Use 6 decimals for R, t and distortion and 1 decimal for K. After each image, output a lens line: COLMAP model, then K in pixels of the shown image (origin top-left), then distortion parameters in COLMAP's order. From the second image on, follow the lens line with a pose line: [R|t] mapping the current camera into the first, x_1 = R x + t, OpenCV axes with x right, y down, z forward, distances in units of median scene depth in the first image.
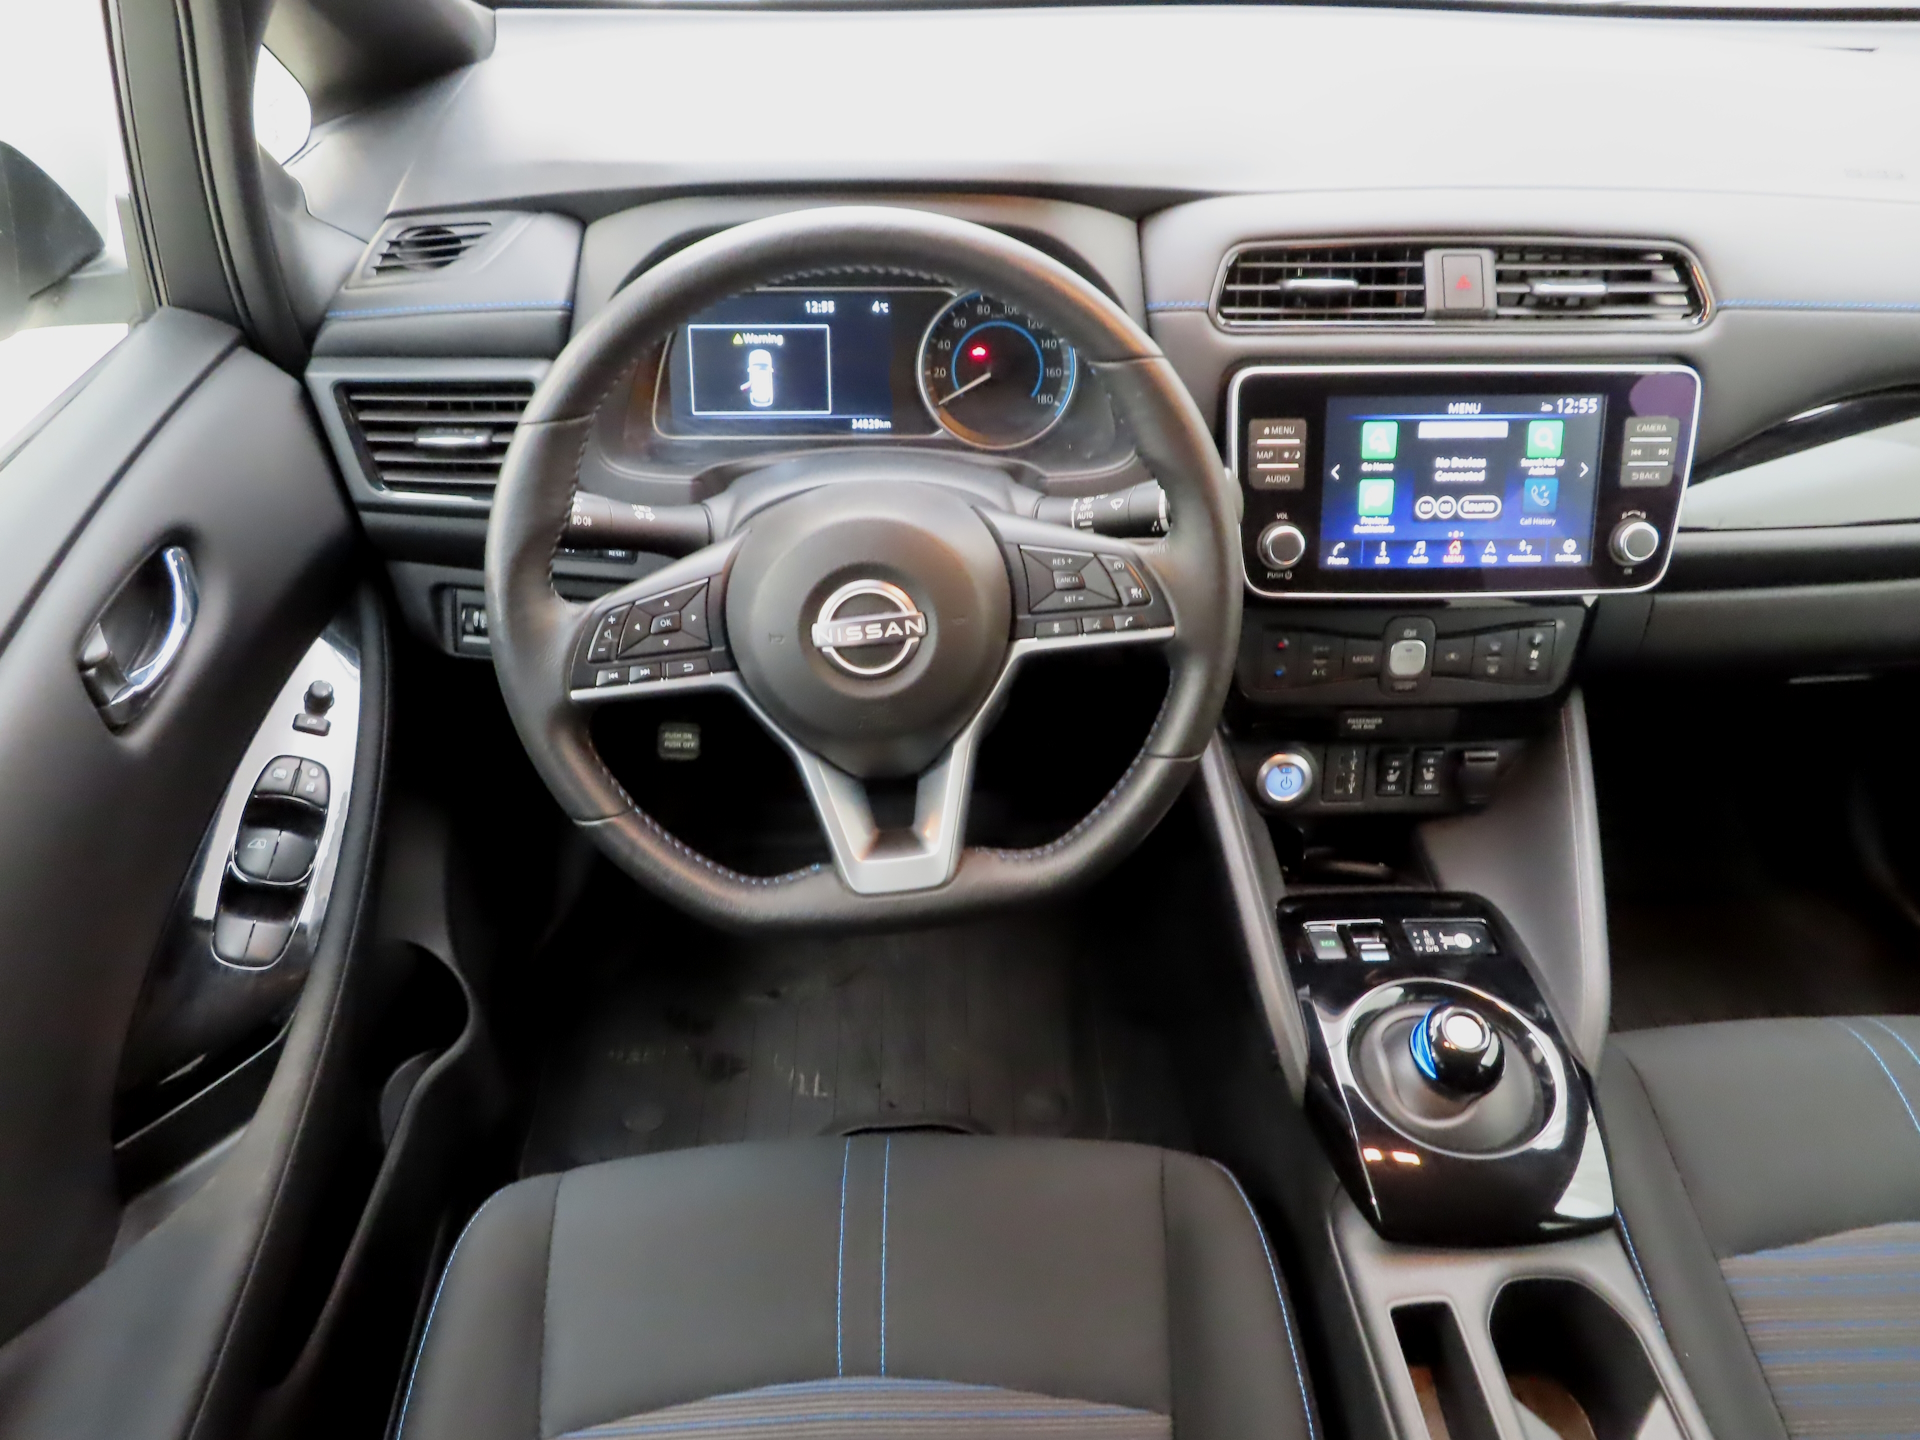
lens RADIAL K [[1390.6, 0, 960.0], [0, 1390.6, 720.0], [0, 0, 1]] dist [-0.002060, 0.000191]
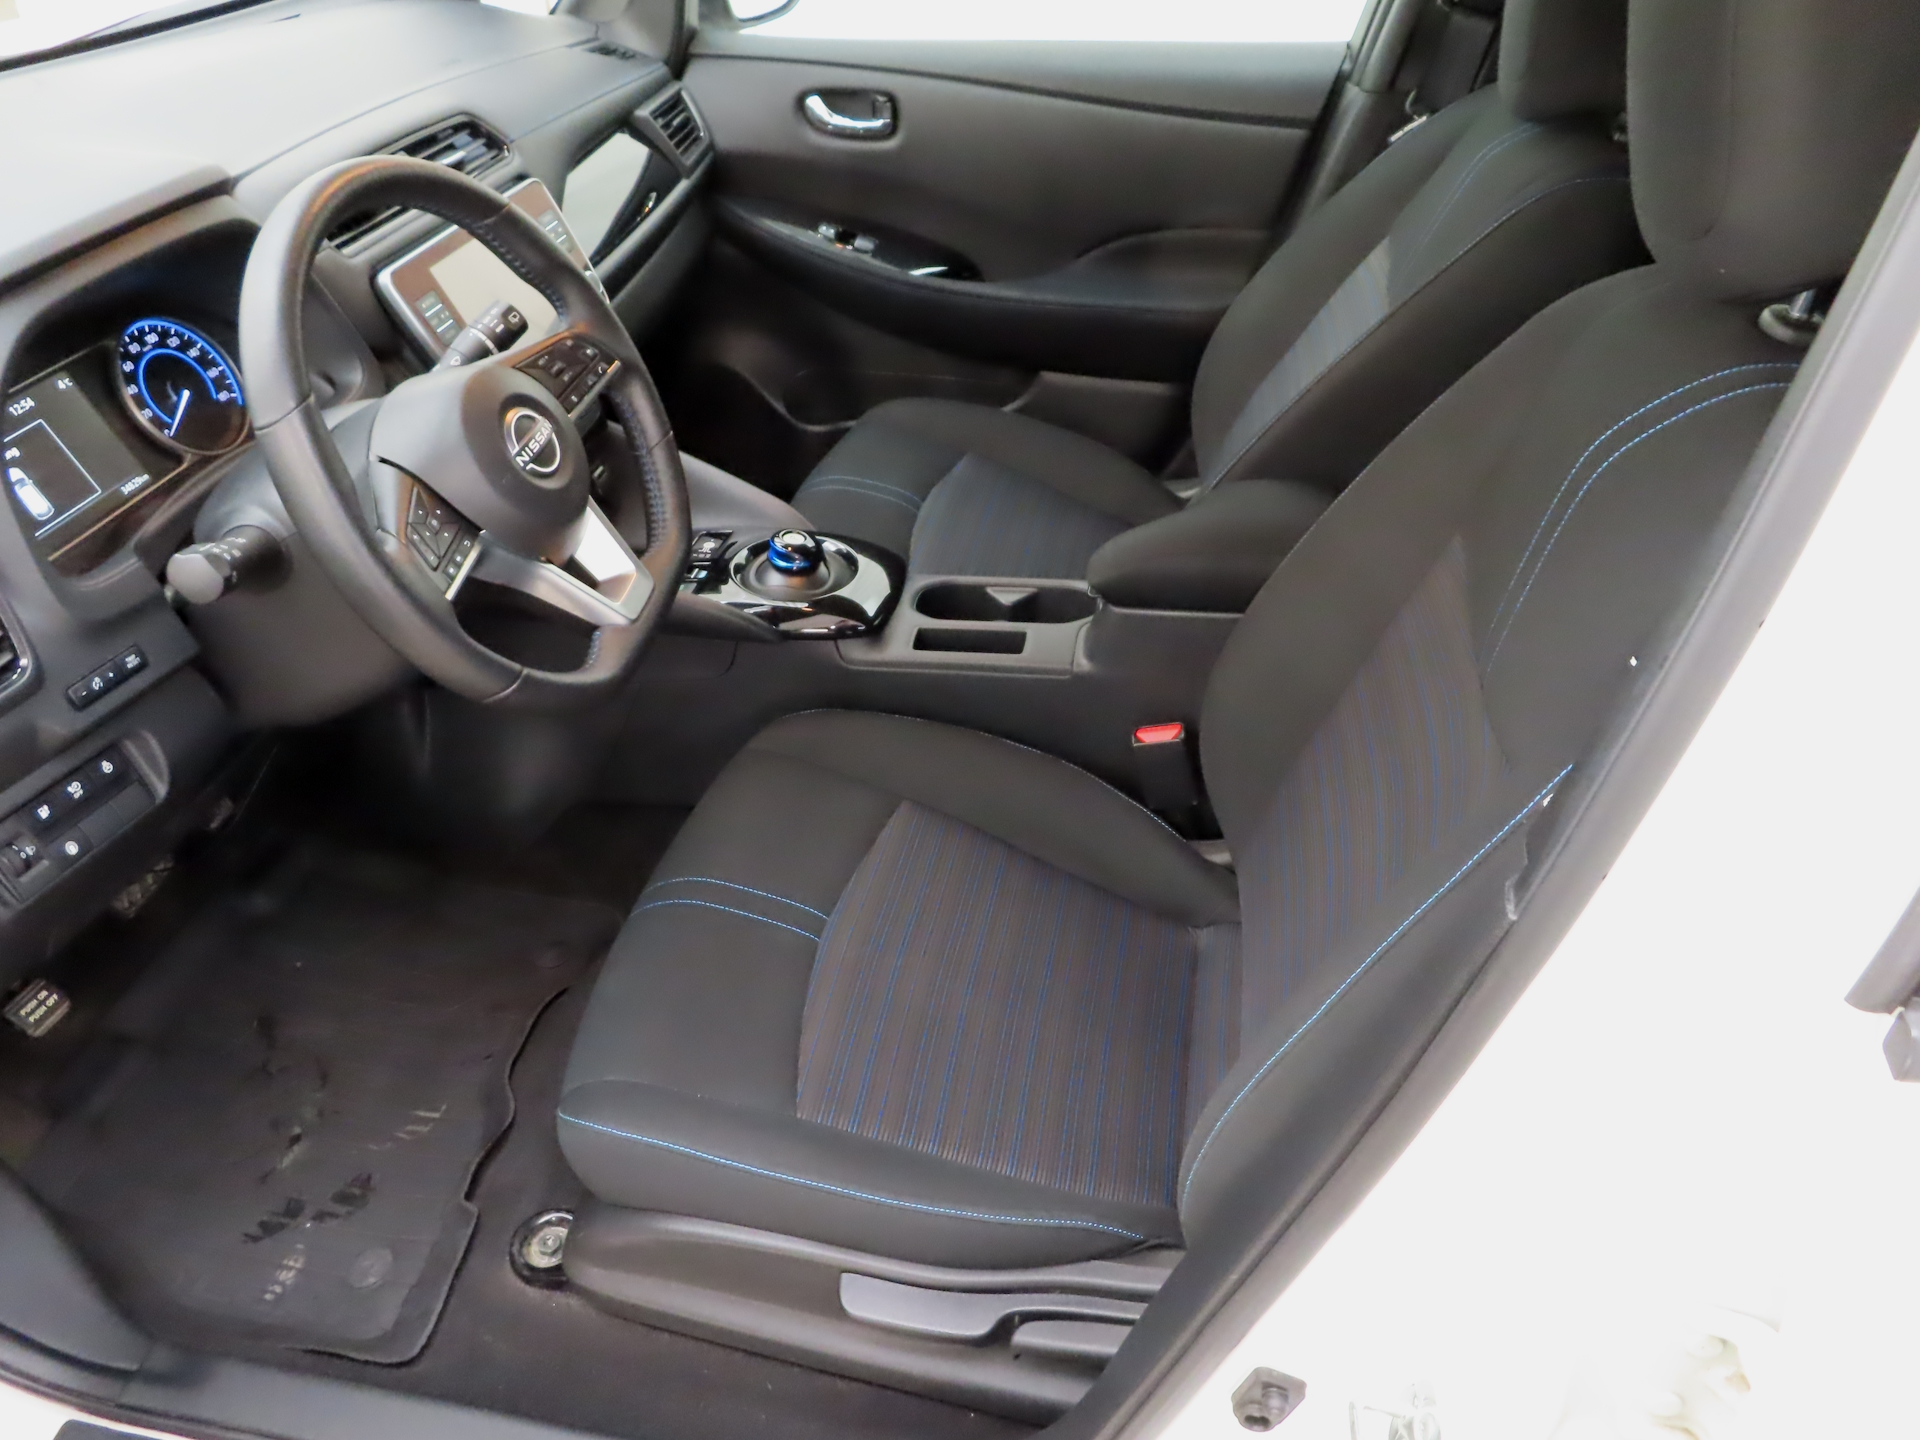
lens RADIAL K [[1390.6, 0, 960.0], [0, 1390.6, 720.0], [0, 0, 1]] dist [-0.002060, 0.000191]
pose [[0.213231, -0.582798, 0.784142, -0.862453], [0.634906, 0.692684, 0.342174, -0.053249], [-0.742581, 0.424895, 0.517724, 0.075267]]
